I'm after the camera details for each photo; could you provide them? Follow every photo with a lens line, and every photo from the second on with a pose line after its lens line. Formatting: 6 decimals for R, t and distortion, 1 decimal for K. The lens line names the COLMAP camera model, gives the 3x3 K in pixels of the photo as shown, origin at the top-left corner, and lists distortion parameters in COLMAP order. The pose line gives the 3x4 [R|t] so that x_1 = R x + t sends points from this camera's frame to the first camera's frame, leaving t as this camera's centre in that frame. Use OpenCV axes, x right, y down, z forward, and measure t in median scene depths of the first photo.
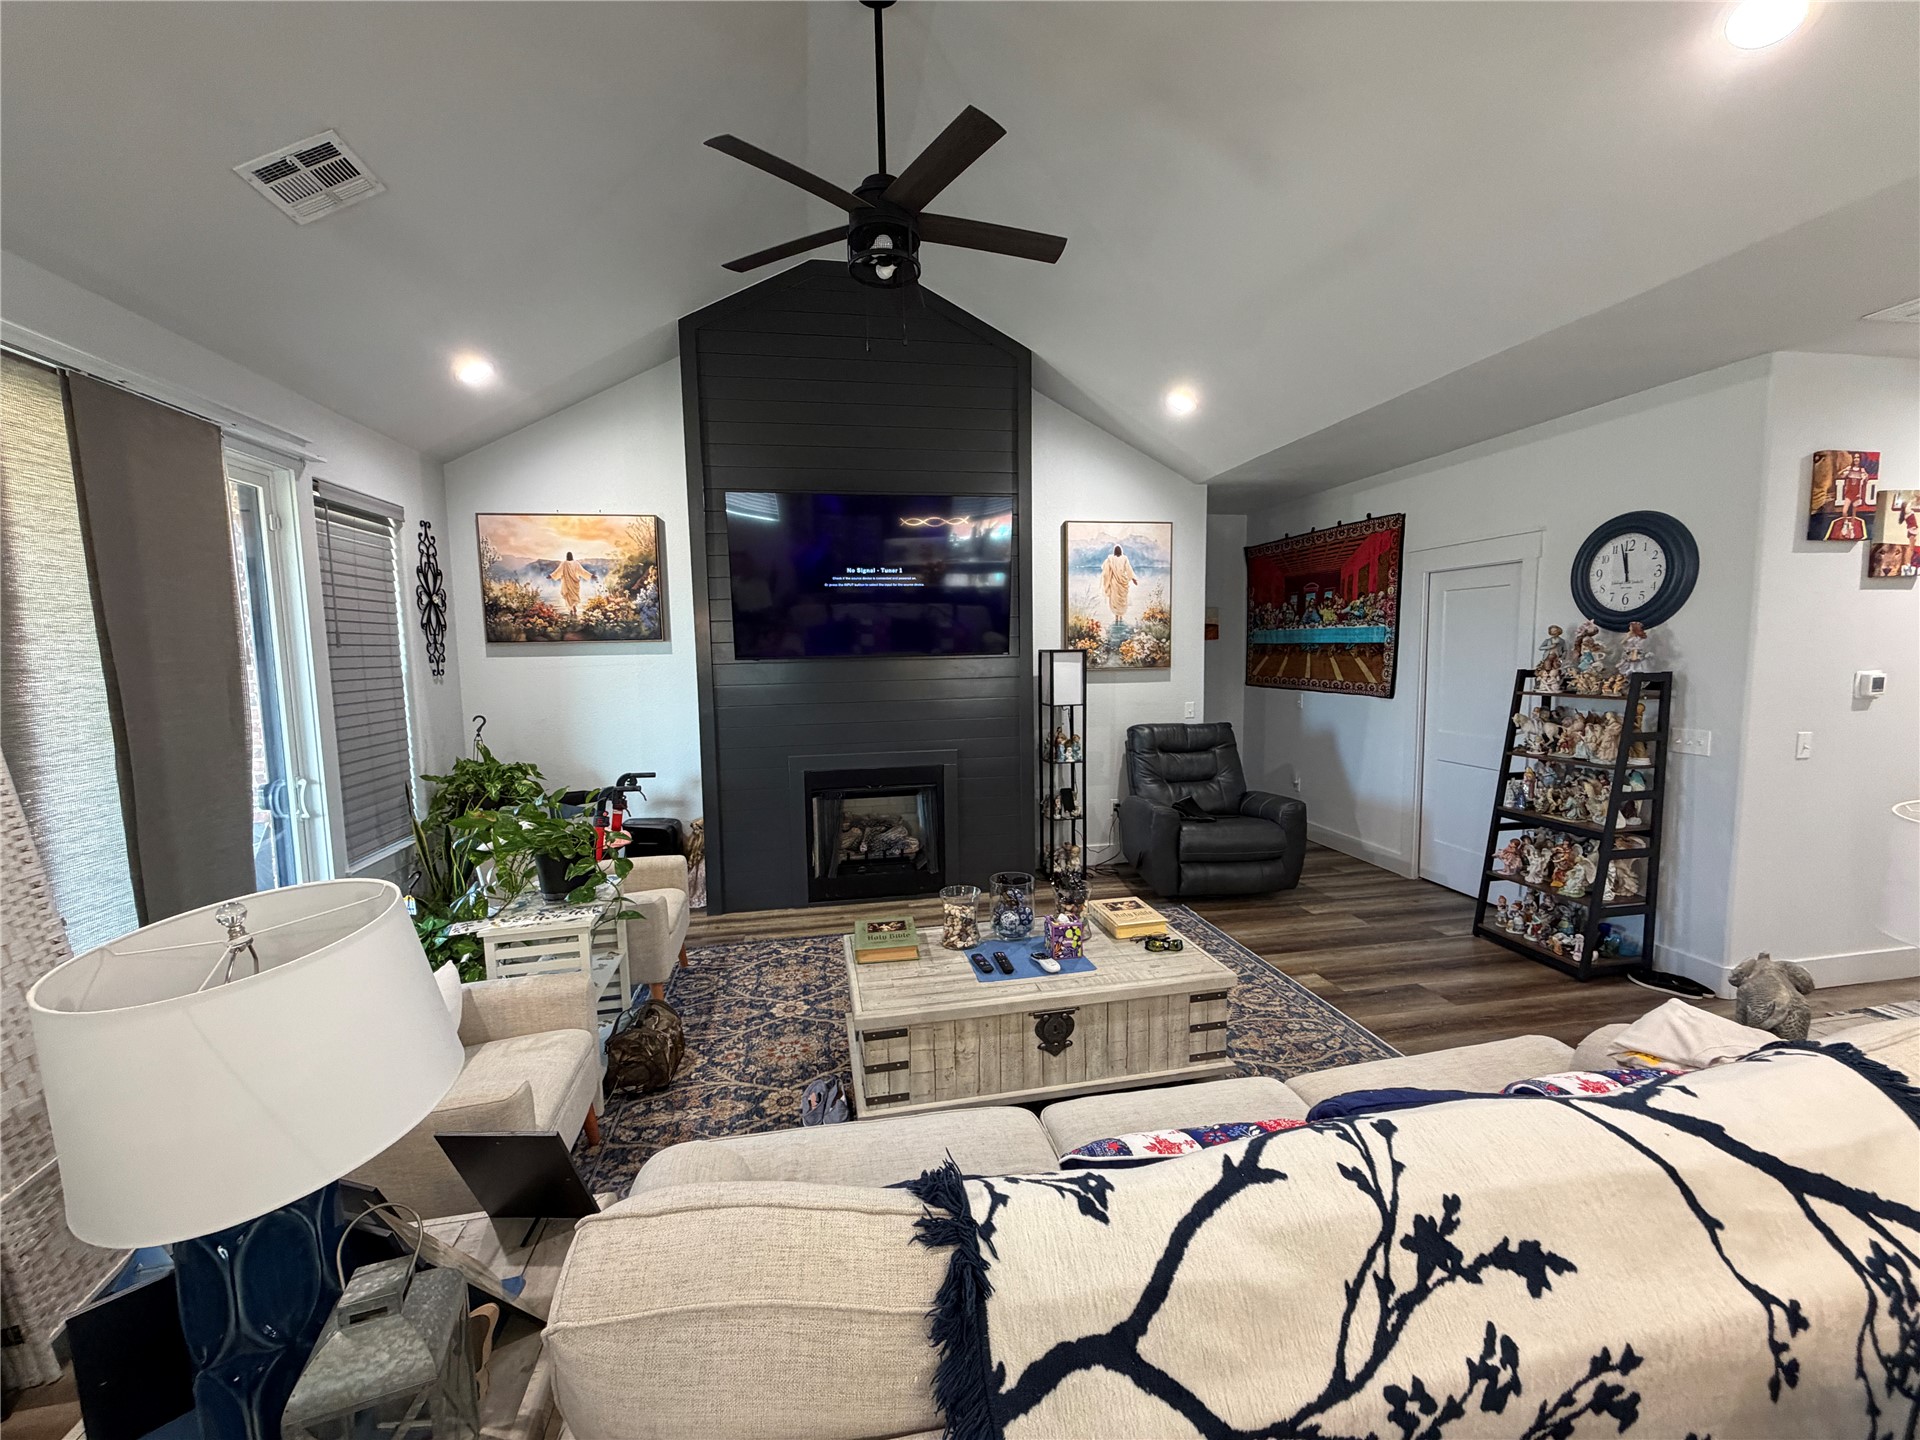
lens RADIAL K [[768.9, 0, 960.0], [0, 768.9, 720.0], [0, 0, 1]] dist [0.000875, -0.000192]
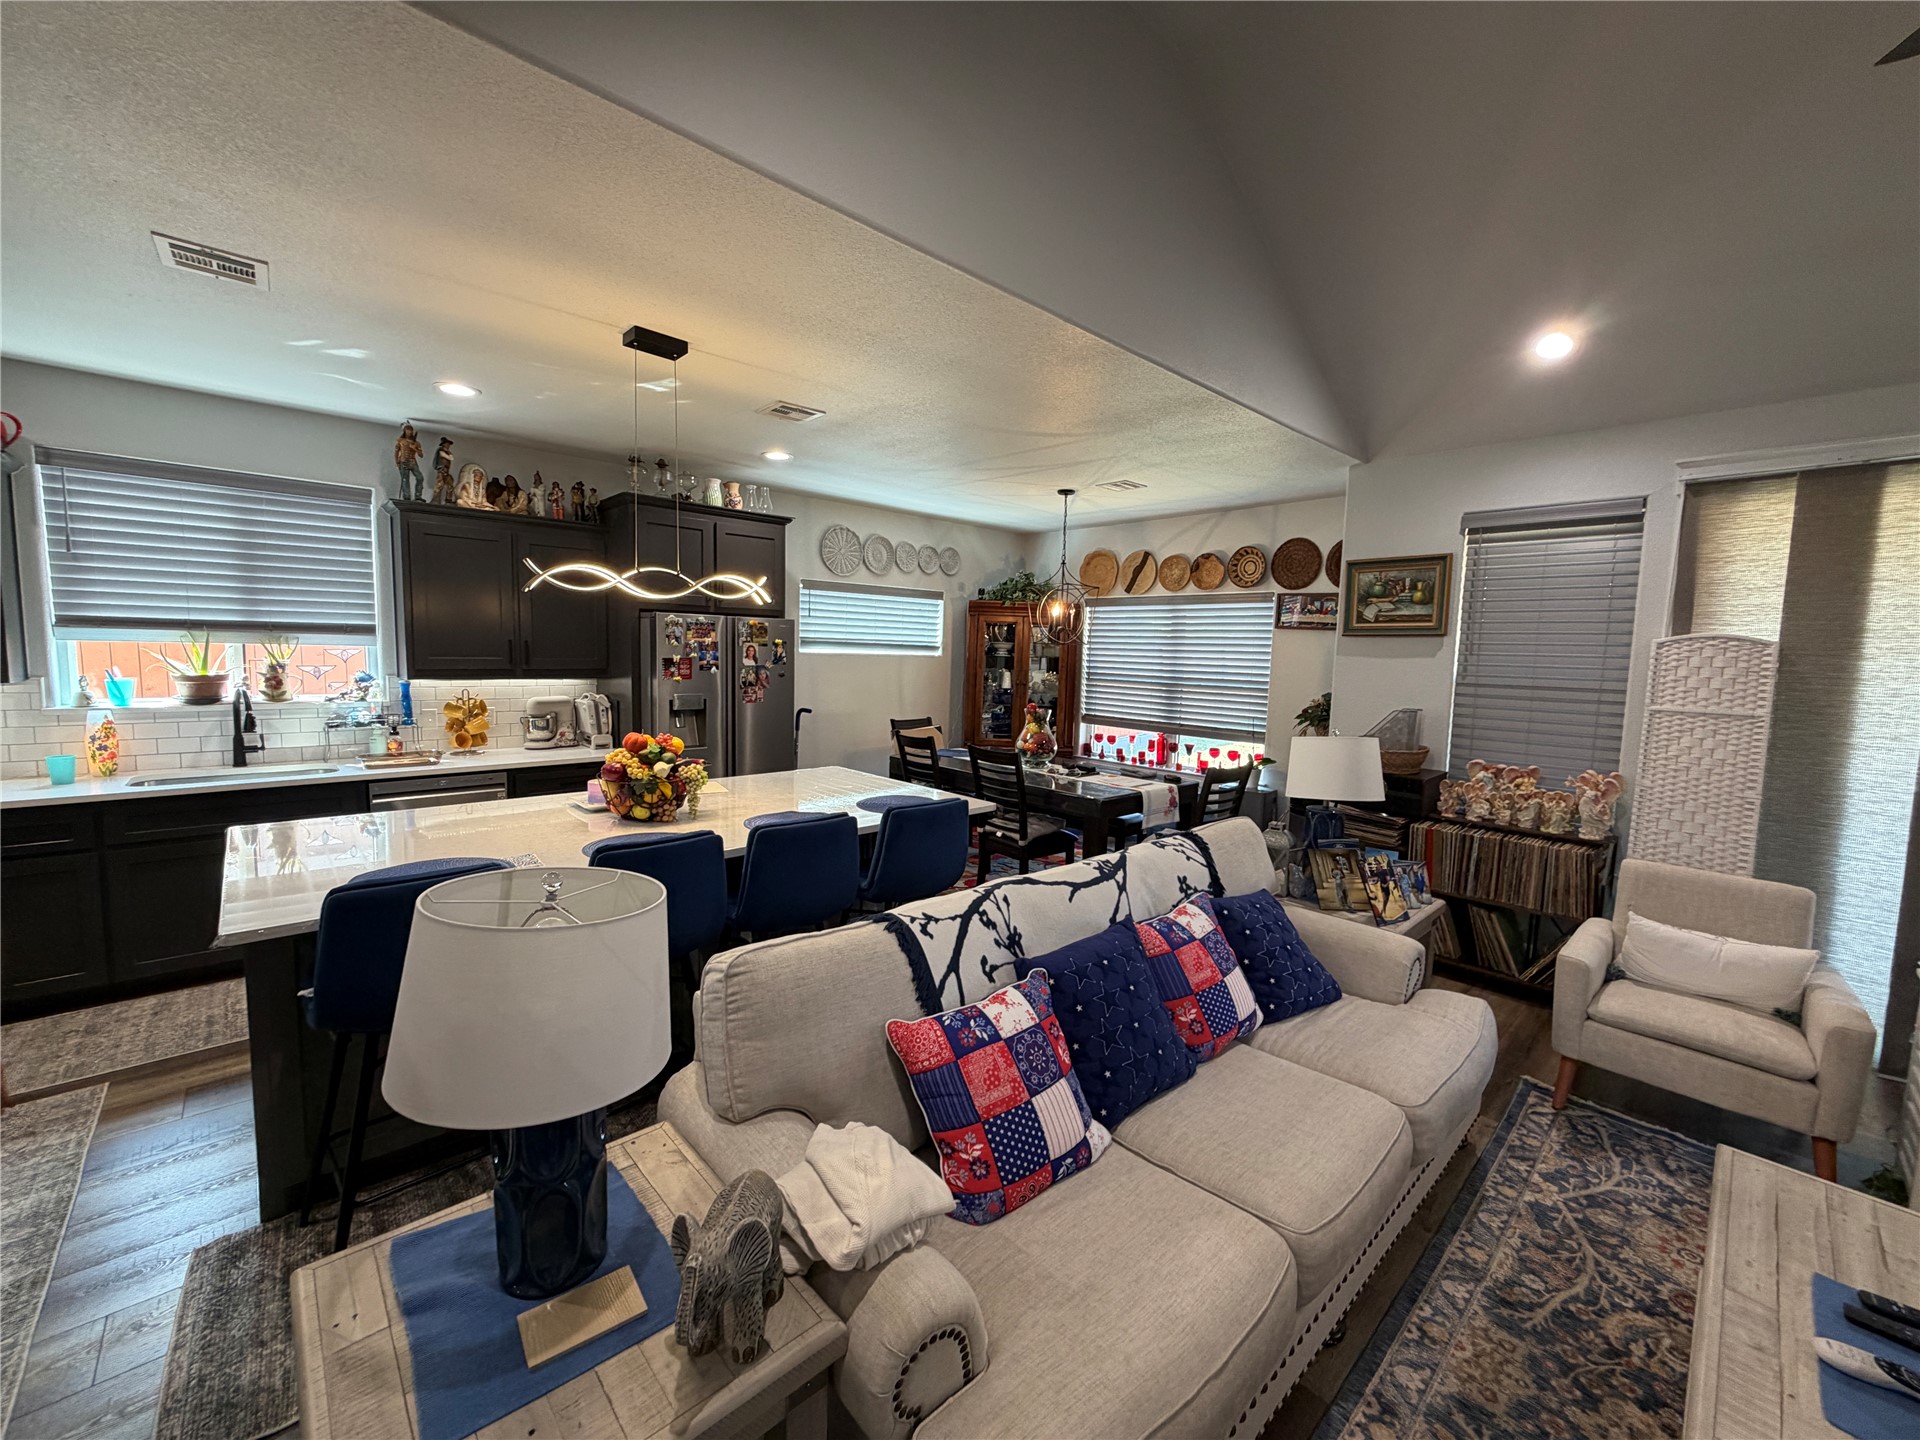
lens RADIAL K [[768.9, 0, 960.0], [0, 768.9, 720.0], [0, 0, 1]] dist [0.000875, -0.000192]
pose [[-0.848900, 0.040912, -0.526968, 0.588277], [-0.067693, 0.980374, 0.185161, -0.081446], [0.524201, 0.192855, -0.829470, 0.752581]]
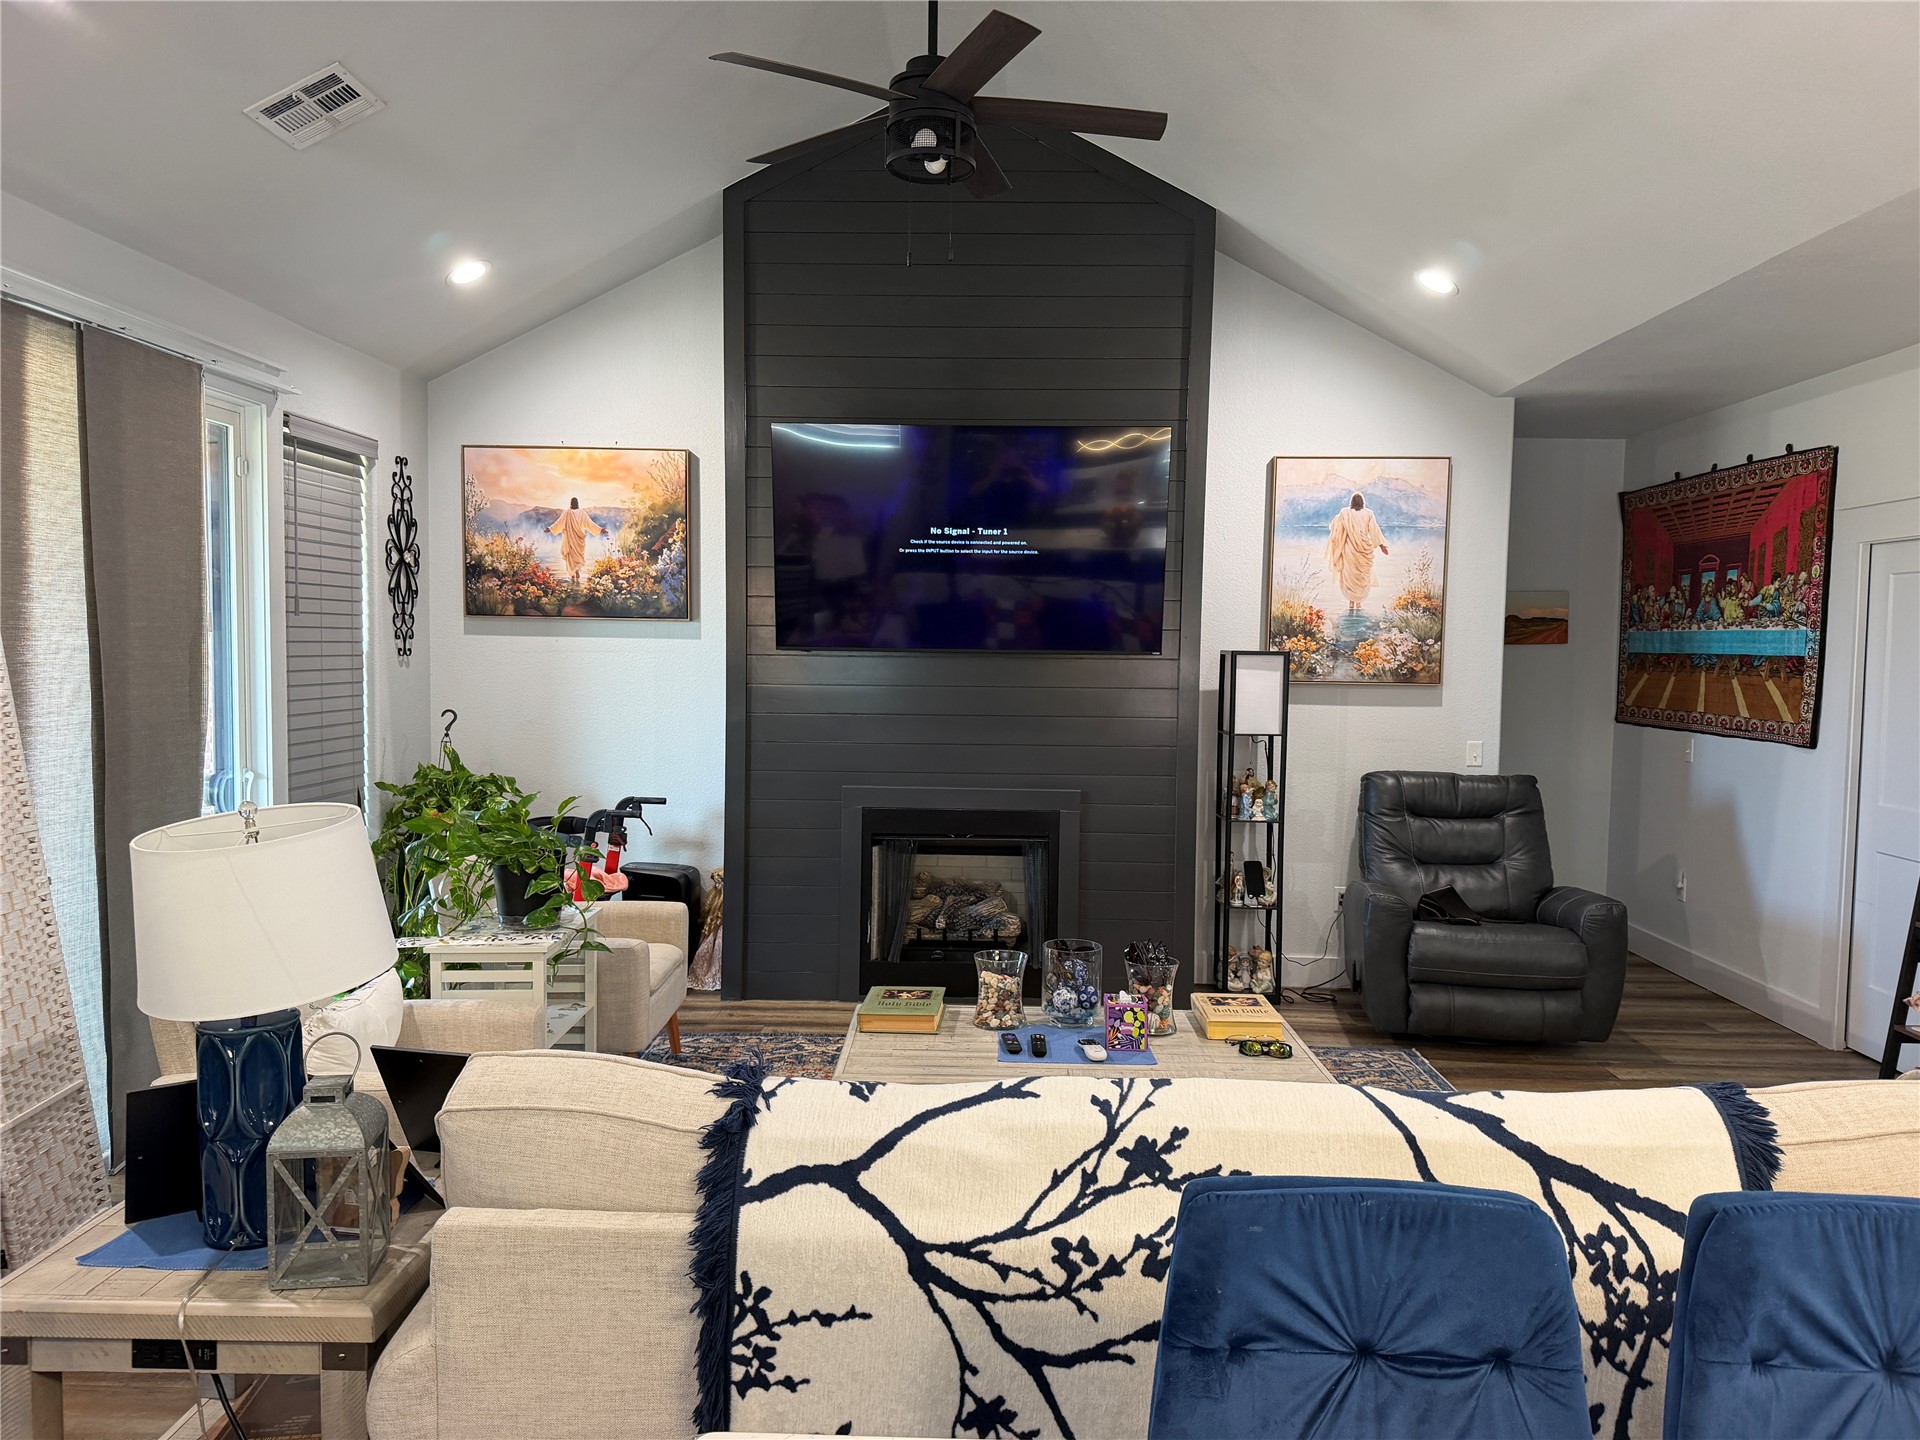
lens RADIAL K [[1354.7, 0, 974.6], [0, 1354.7, 722.5], [0, 0, 1]] dist [0.090834, -0.118942]
pose [[0.978363, 0.043268, -0.202321, 0.188131], [-0.050882, 0.998173, -0.032585, 0.028875], [0.200541, 0.042175, 0.978777, -0.268774]]
